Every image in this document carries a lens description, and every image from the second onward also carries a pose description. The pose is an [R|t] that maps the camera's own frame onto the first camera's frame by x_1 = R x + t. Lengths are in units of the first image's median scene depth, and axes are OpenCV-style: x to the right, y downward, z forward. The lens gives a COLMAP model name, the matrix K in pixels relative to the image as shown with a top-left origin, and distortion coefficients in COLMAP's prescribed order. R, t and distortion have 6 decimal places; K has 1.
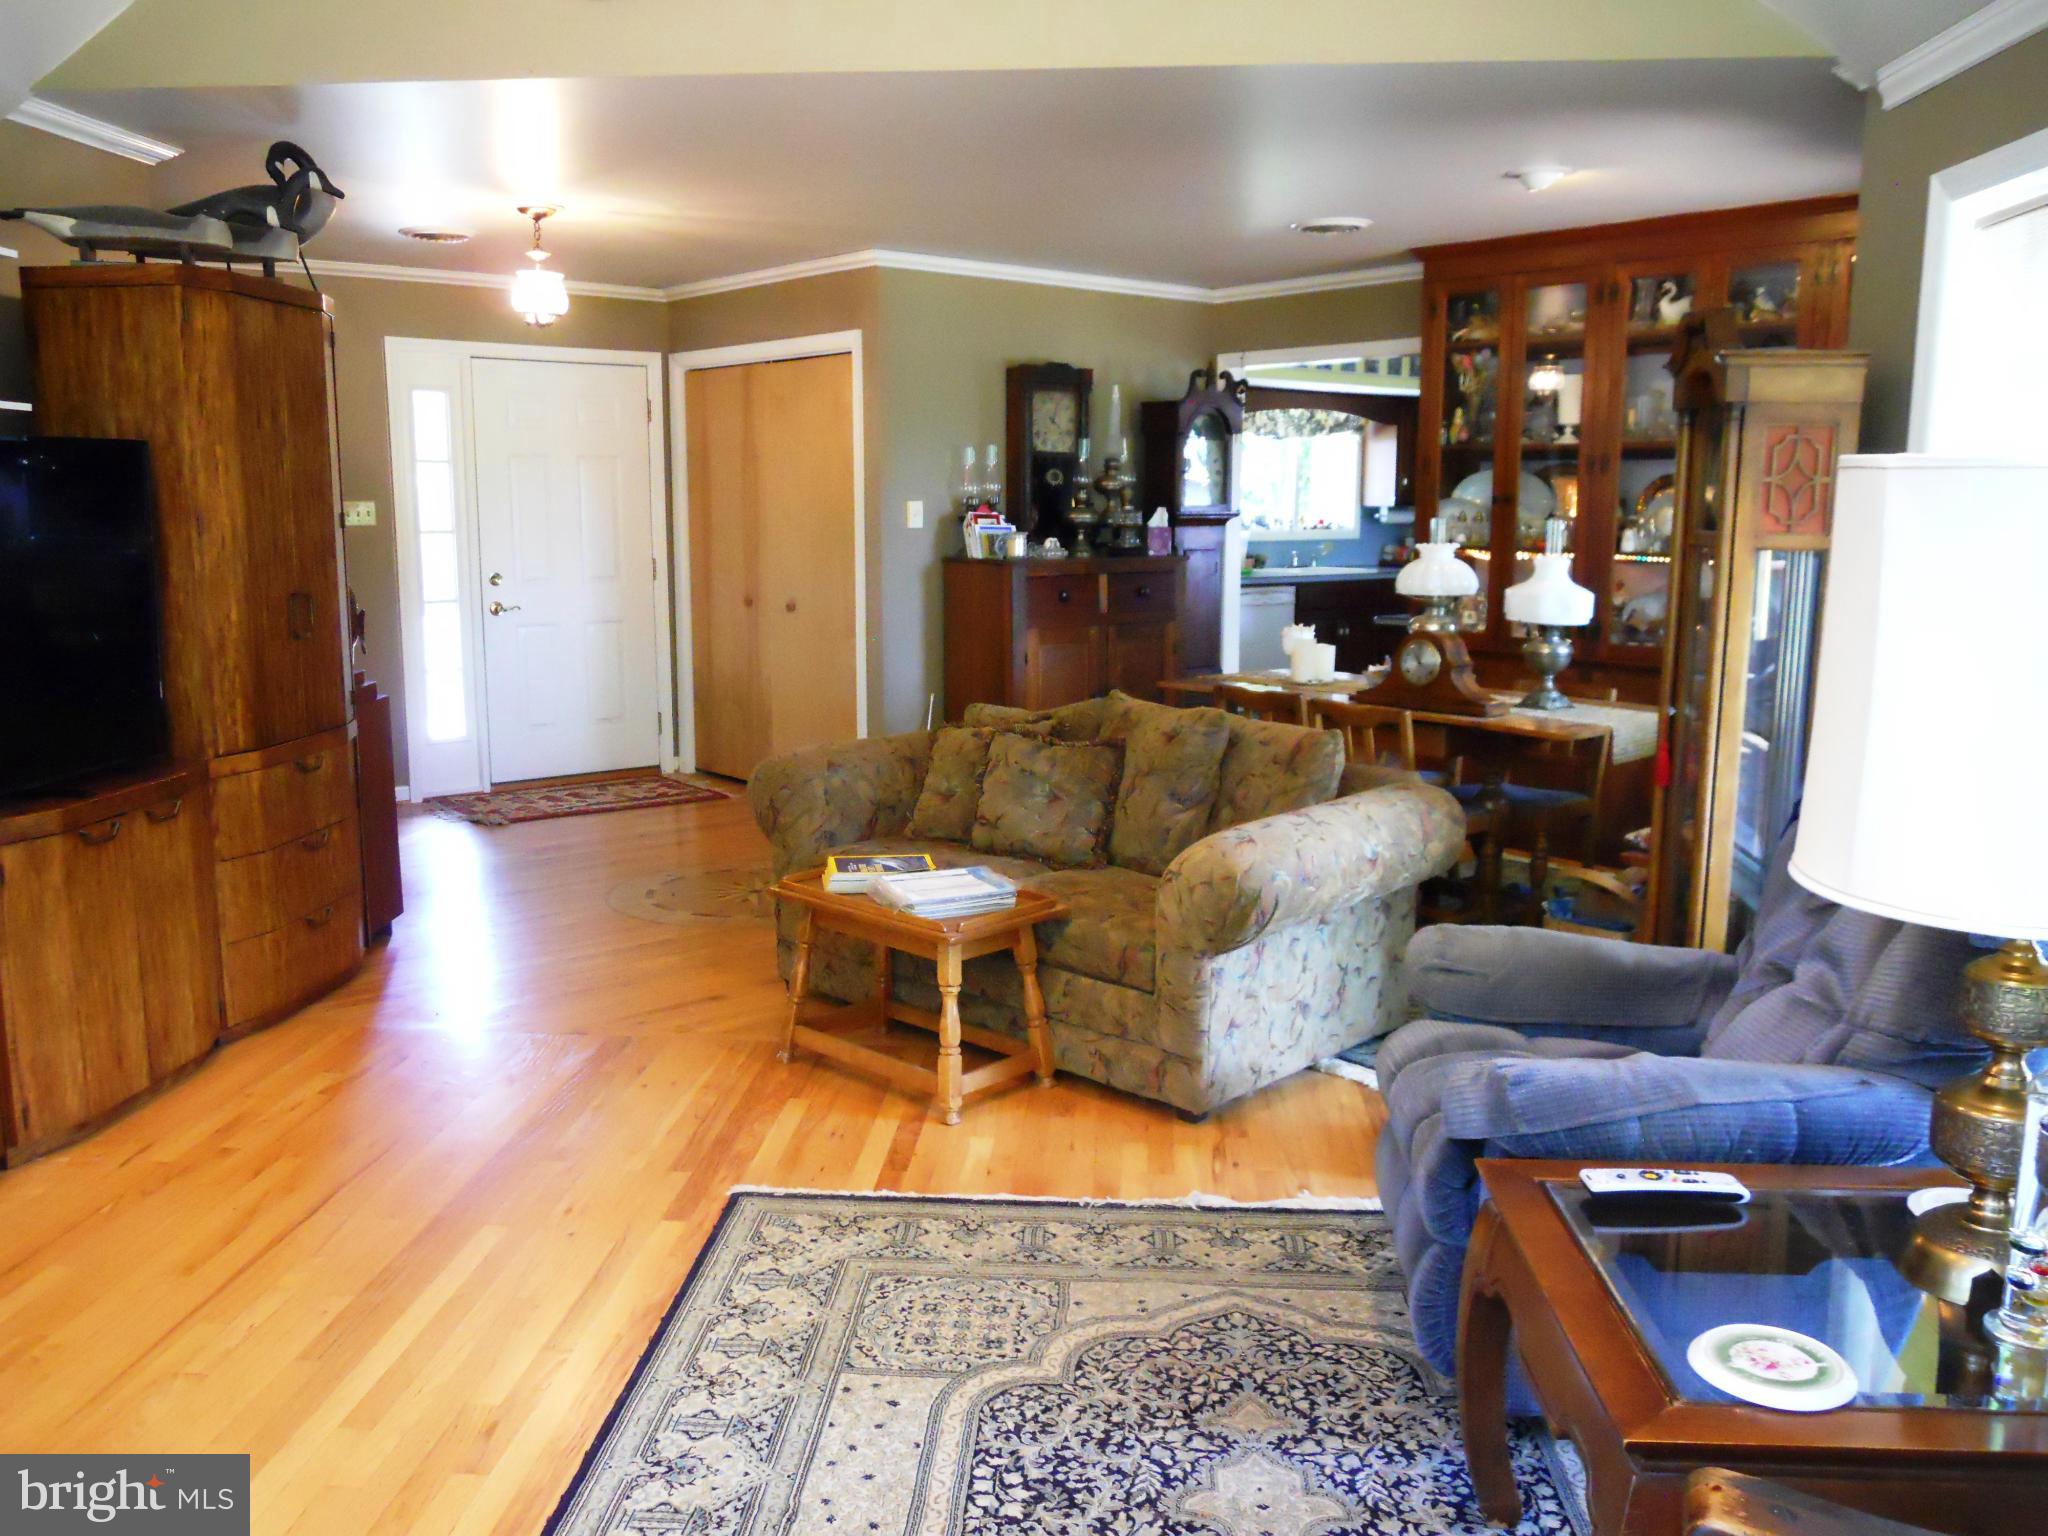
lens RADIAL K [[1689.9, 0, 1024.0], [0, 1689.9, 768.0], [0, 0, 1]] dist [-0.005576, 0.000432]
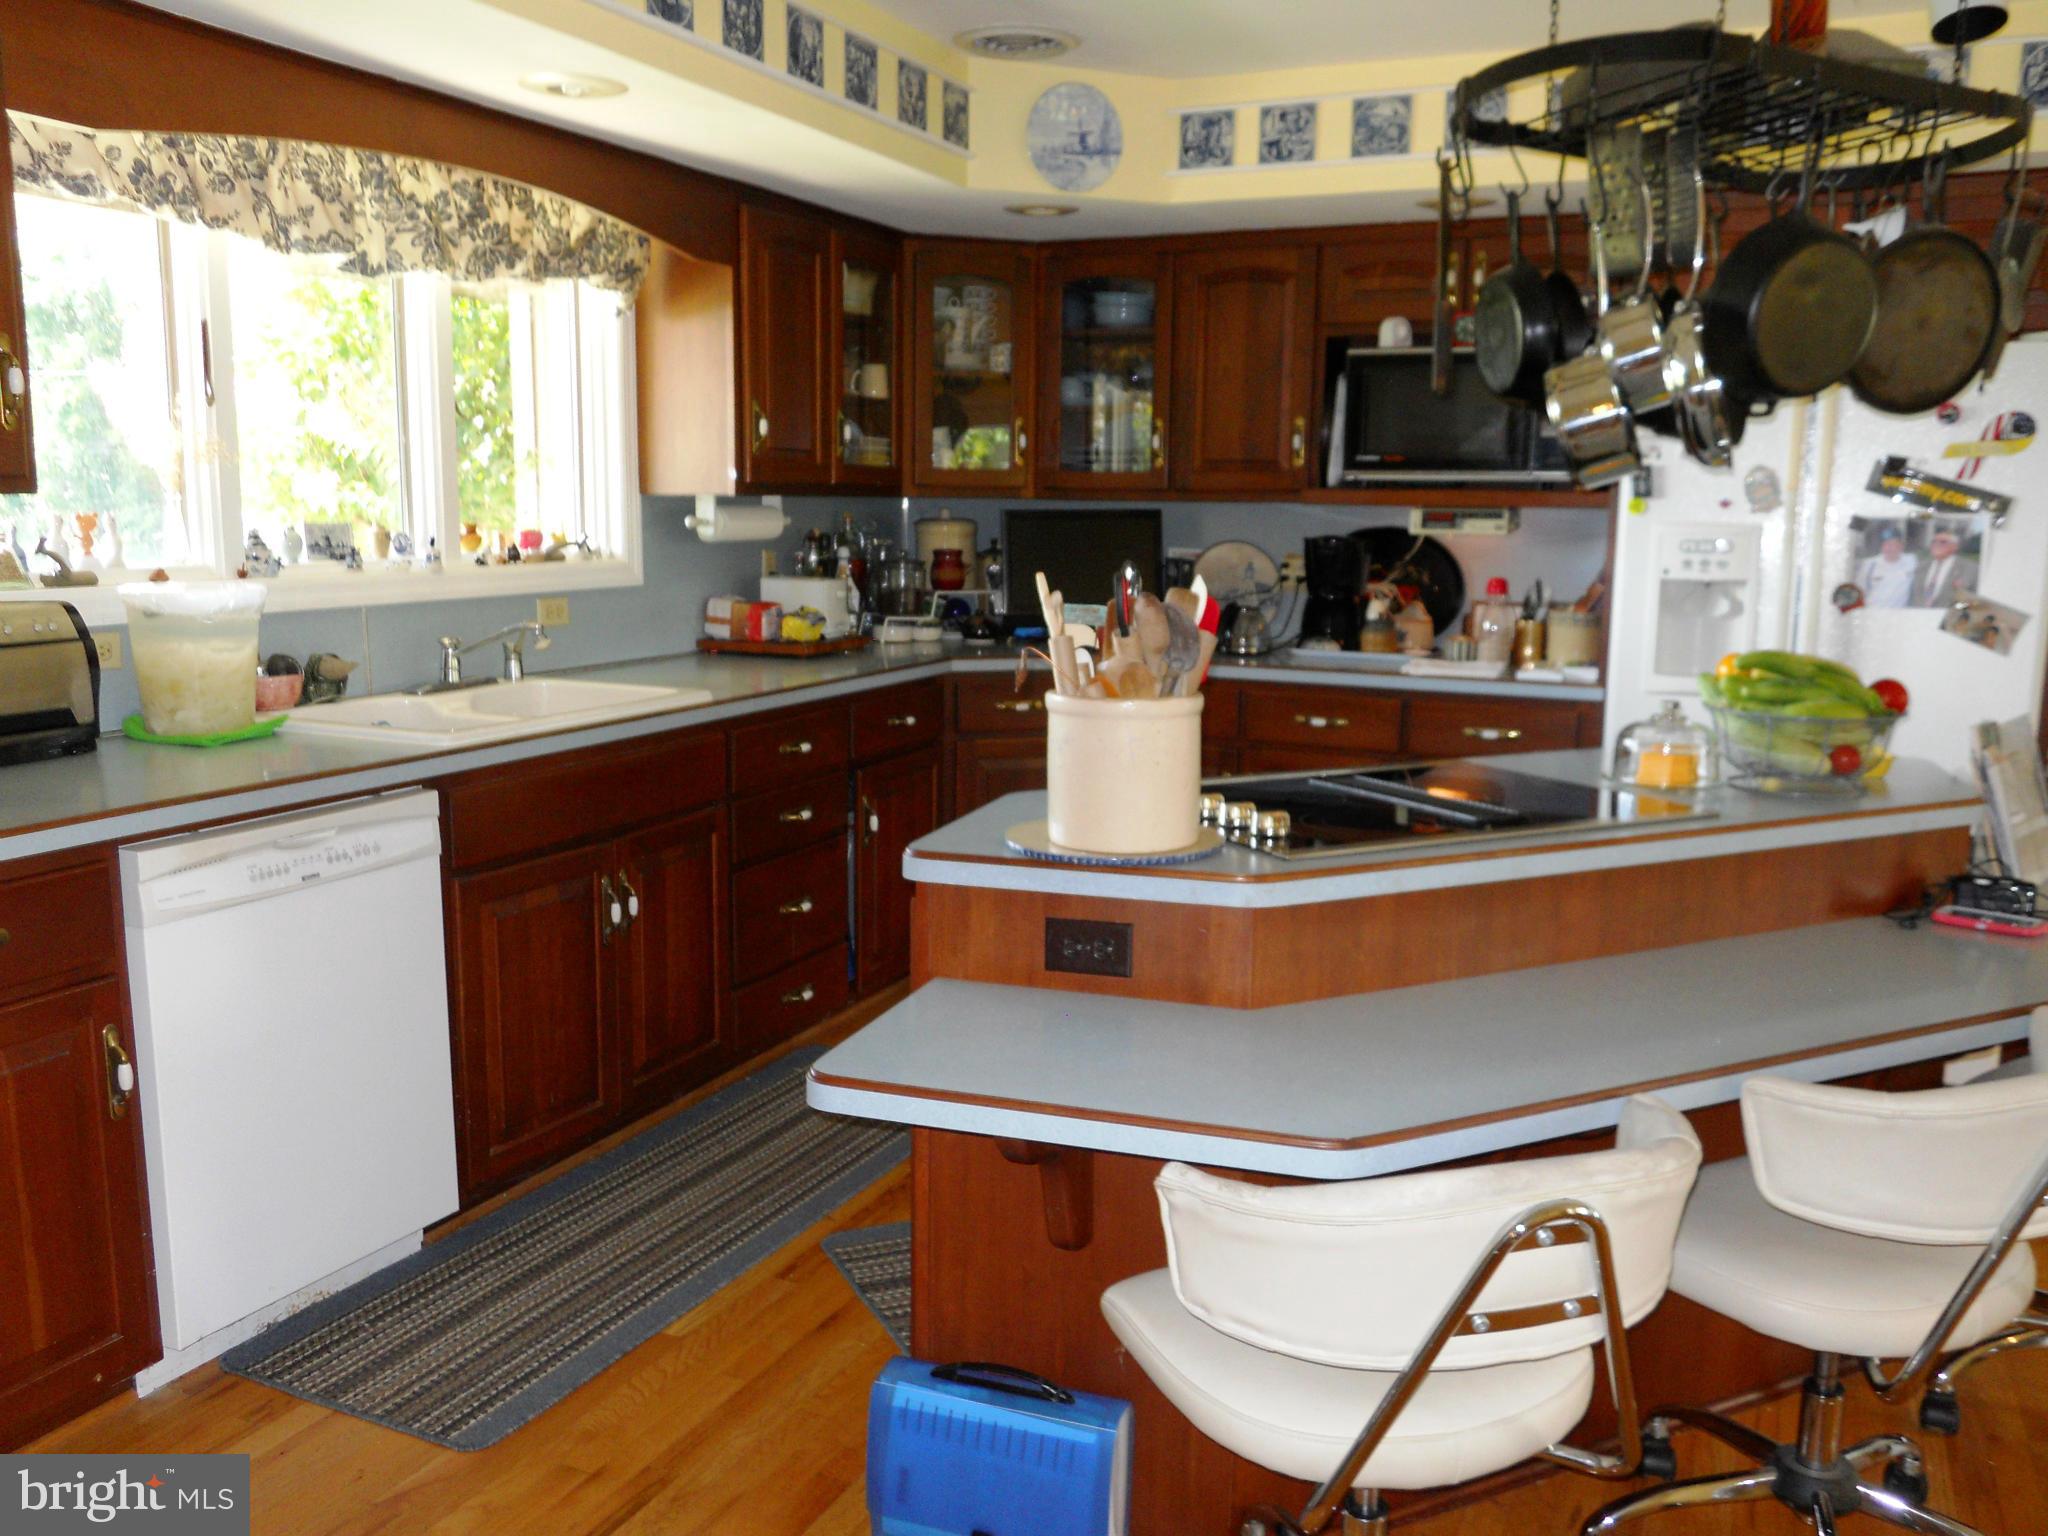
lens RADIAL K [[1689.9, 0, 1024.0], [0, 1689.9, 768.0], [0, 0, 1]] dist [-0.005576, 0.000432]
pose [[0.906806, -0.060150, 0.417235, 0.121835], [0.057045, 0.998173, 0.019920, -0.101374], [-0.417671, 0.005737, 0.908580, 0.652868]]
